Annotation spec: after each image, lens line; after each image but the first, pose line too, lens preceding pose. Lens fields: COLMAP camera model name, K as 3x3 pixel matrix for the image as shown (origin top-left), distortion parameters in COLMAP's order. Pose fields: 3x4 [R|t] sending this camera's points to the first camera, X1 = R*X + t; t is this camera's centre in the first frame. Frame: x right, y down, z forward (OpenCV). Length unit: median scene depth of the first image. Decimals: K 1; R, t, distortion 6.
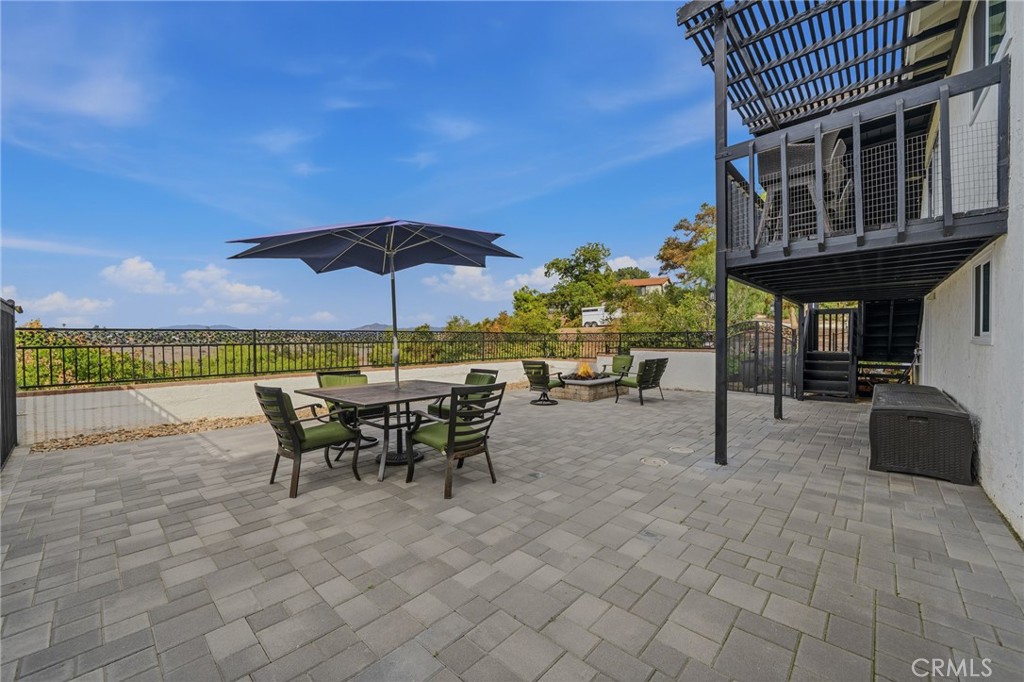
lens RADIAL K [[408.7, 0, 512.0], [0, 408.7, 341.0], [0, 0, 1]] dist [0.000036, -0.000276]
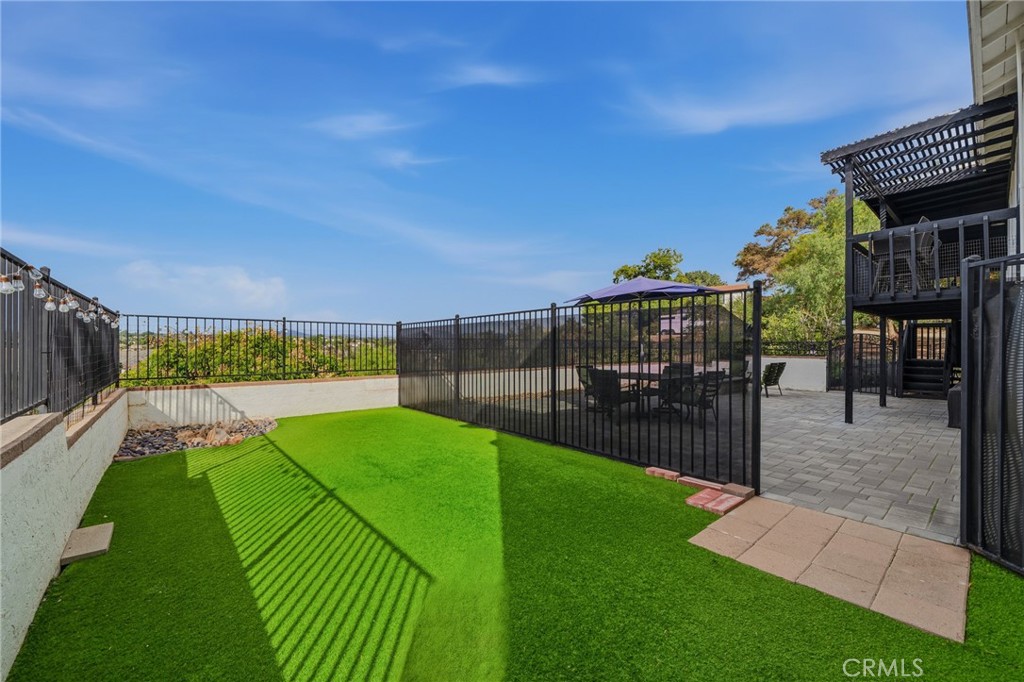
lens RADIAL K [[418.6, 0, 513.9], [0, 418.6, 344.1], [0, 0, 1]] dist [-0.001808, -0.000430]
pose [[0.991676, 0.007388, -0.128548, -0.261834], [-0.008558, 0.999927, -0.008548, 0.001651], [0.128476, 0.009577, 0.991666, -0.363645]]
